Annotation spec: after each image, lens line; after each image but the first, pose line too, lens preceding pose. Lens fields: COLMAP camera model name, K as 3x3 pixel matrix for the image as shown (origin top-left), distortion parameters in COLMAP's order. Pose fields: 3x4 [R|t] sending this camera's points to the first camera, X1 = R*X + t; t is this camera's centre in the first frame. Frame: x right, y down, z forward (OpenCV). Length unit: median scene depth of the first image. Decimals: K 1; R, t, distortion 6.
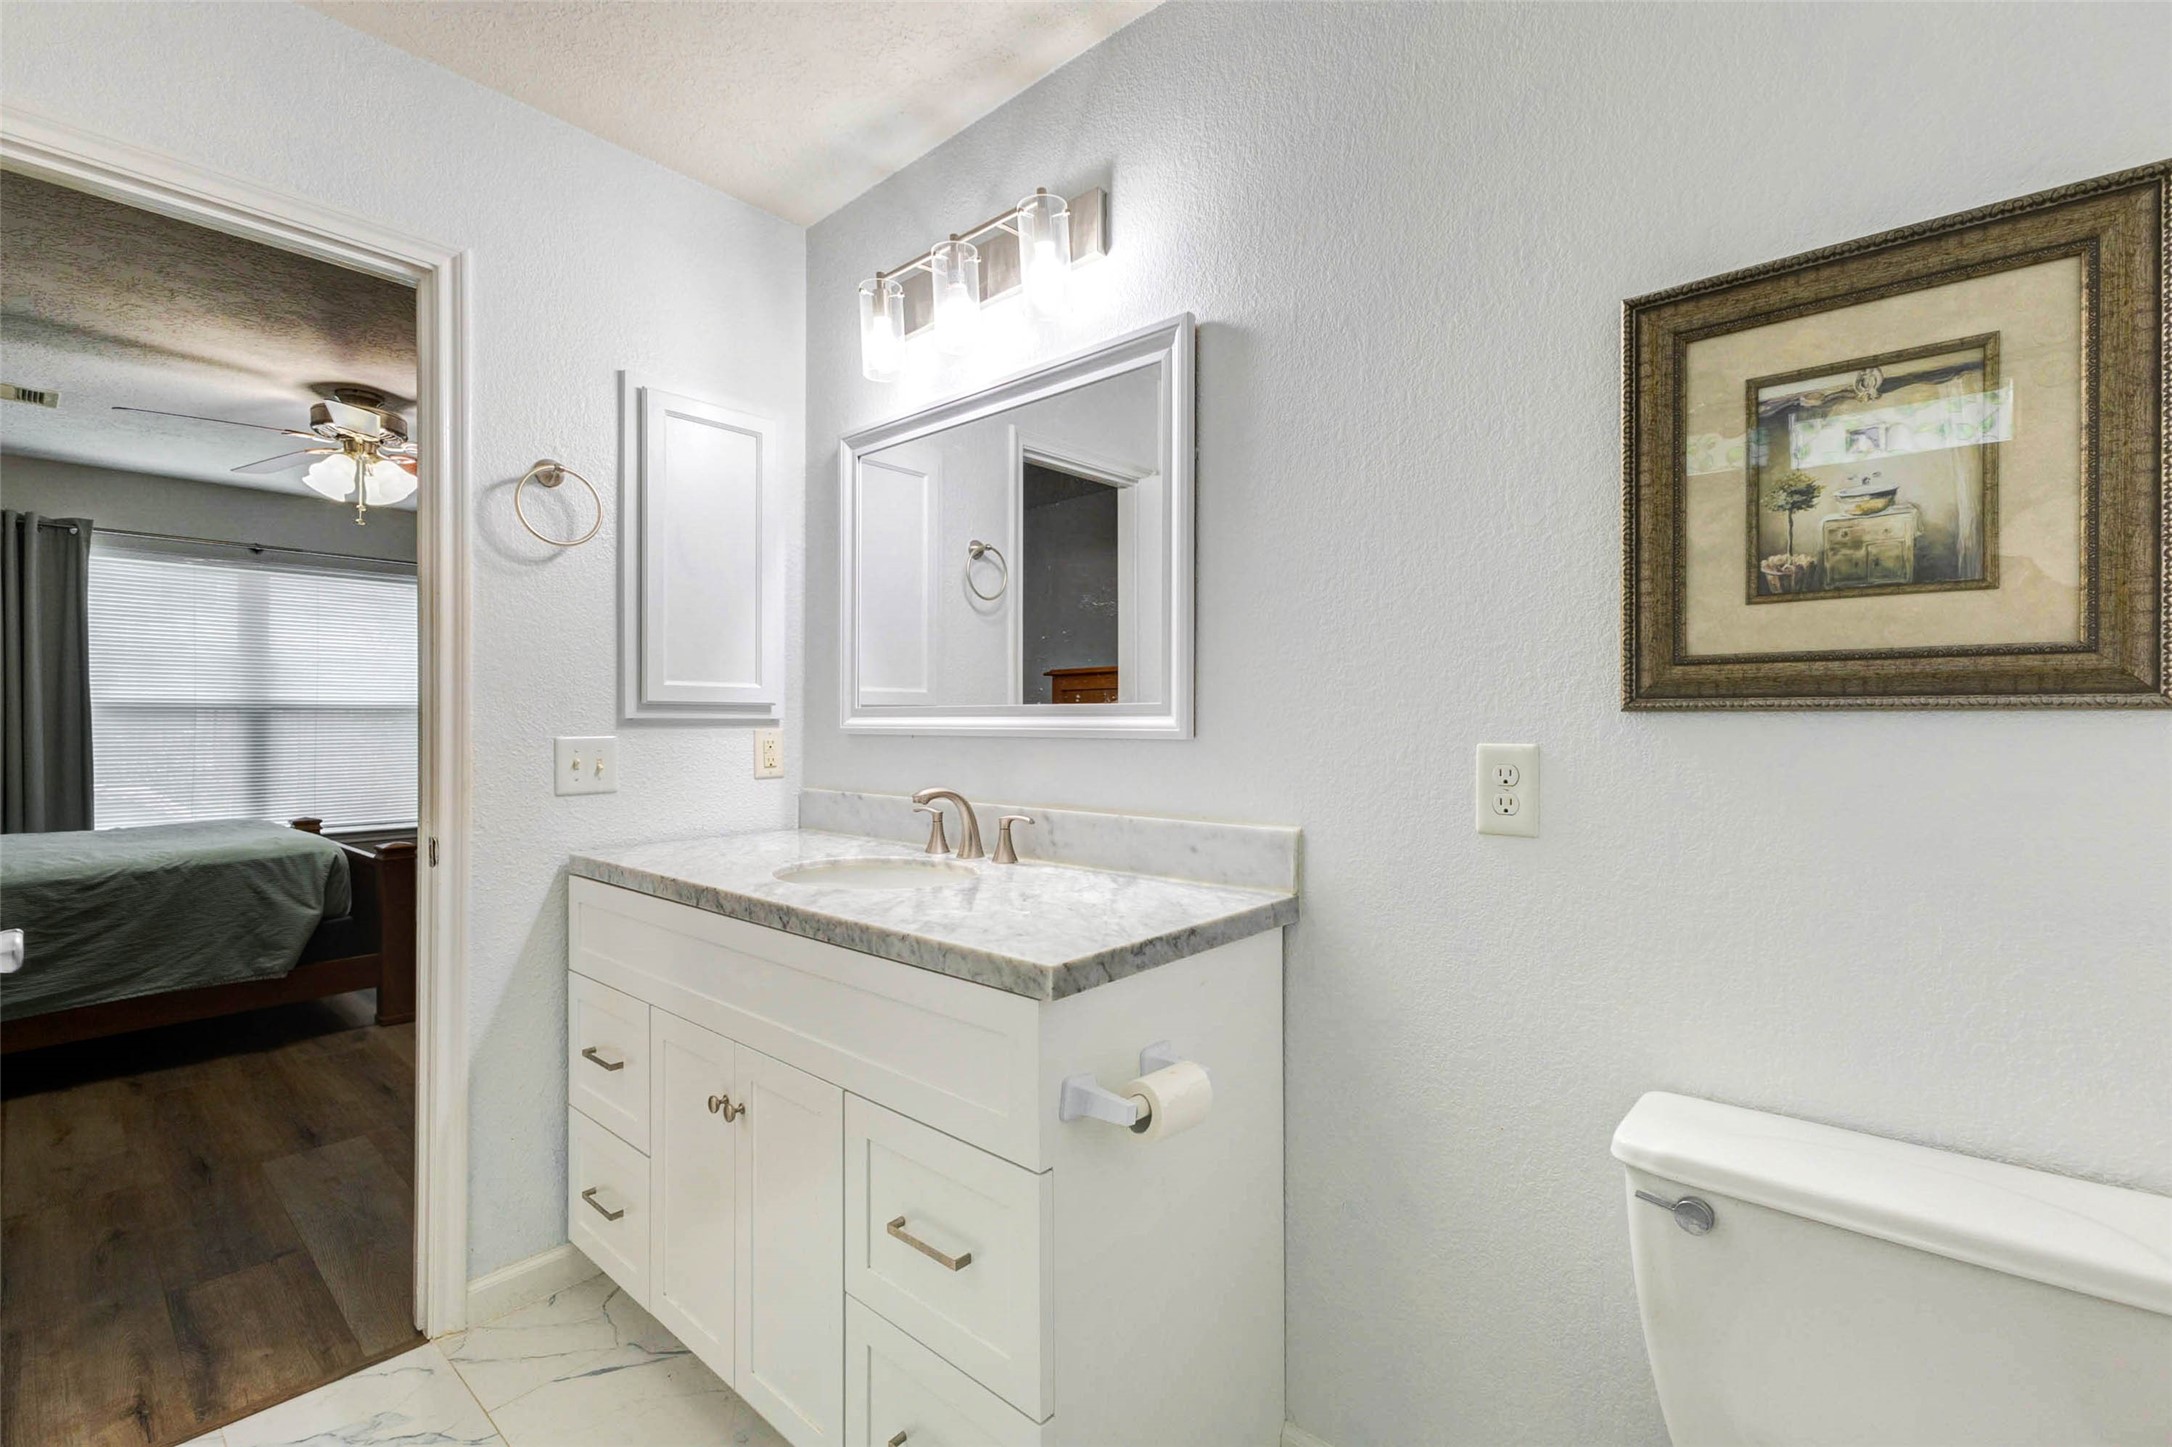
lens RADIAL K [[948.3, 0, 1104.6], [0, 948.3, 713.6], [0, 0, 1]] dist [0.014039, -0.004017]
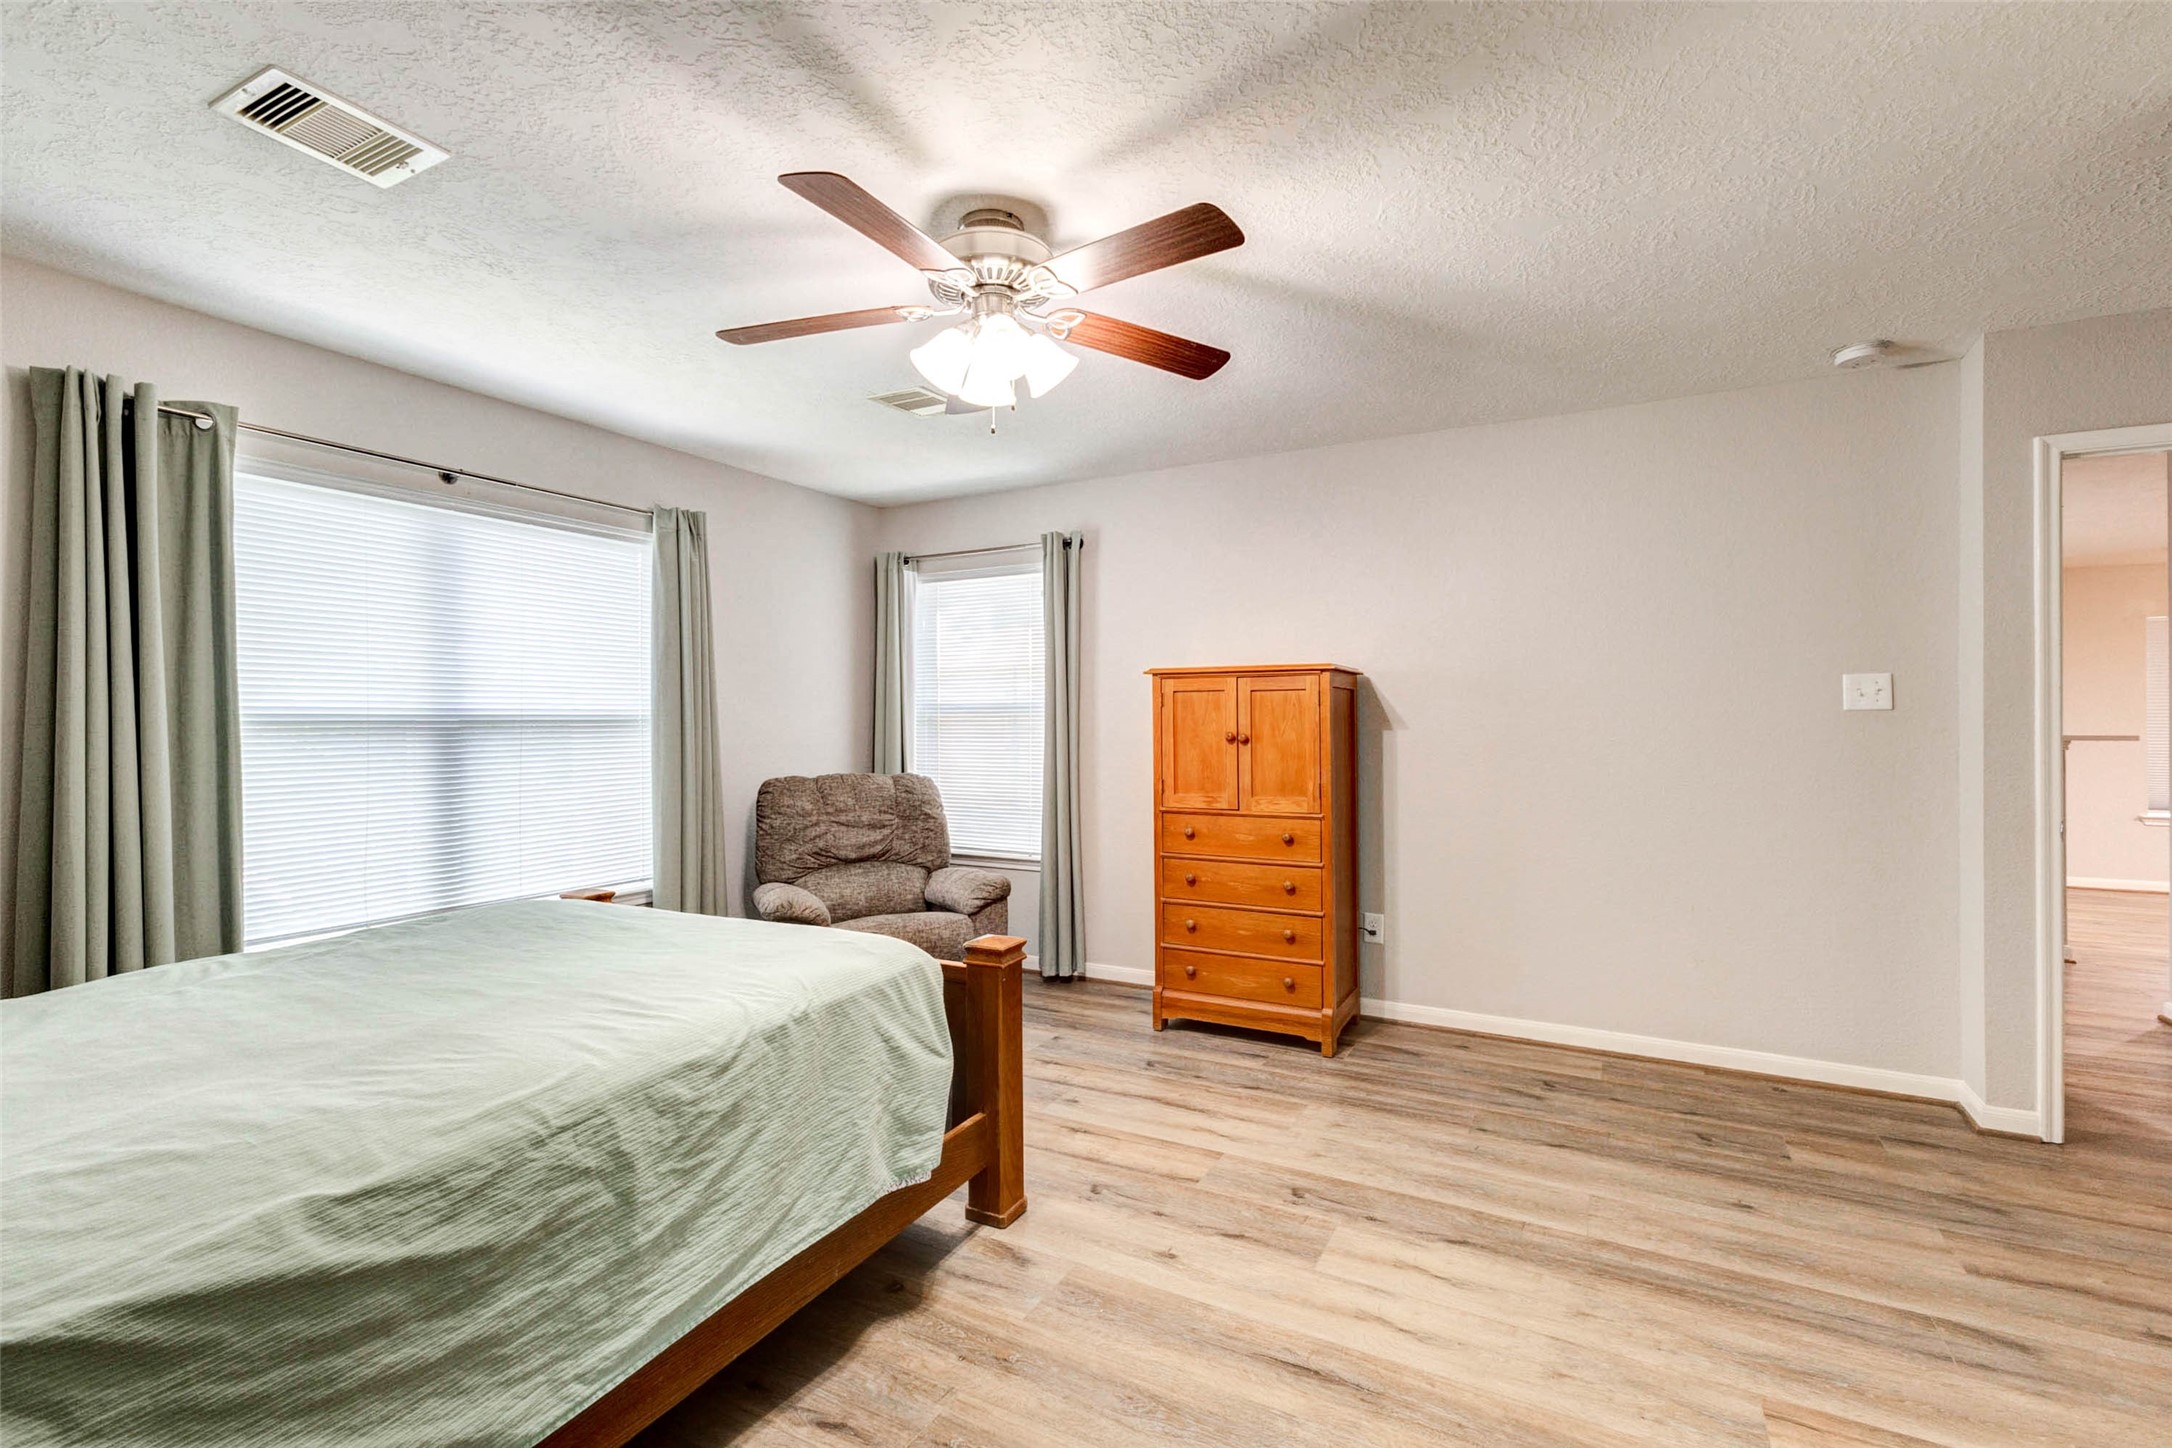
lens RADIAL K [[948.3, 0, 1104.0], [0, 948.3, 722.8], [0, 0, 1]] dist [0.014039, -0.004017]
pose [[0.973796, -0.004516, 0.227380, -0.863835], [0.001833, 0.999926, 0.012008, -0.016792], [-0.227417, -0.011276, 0.973732, 0.385445]]
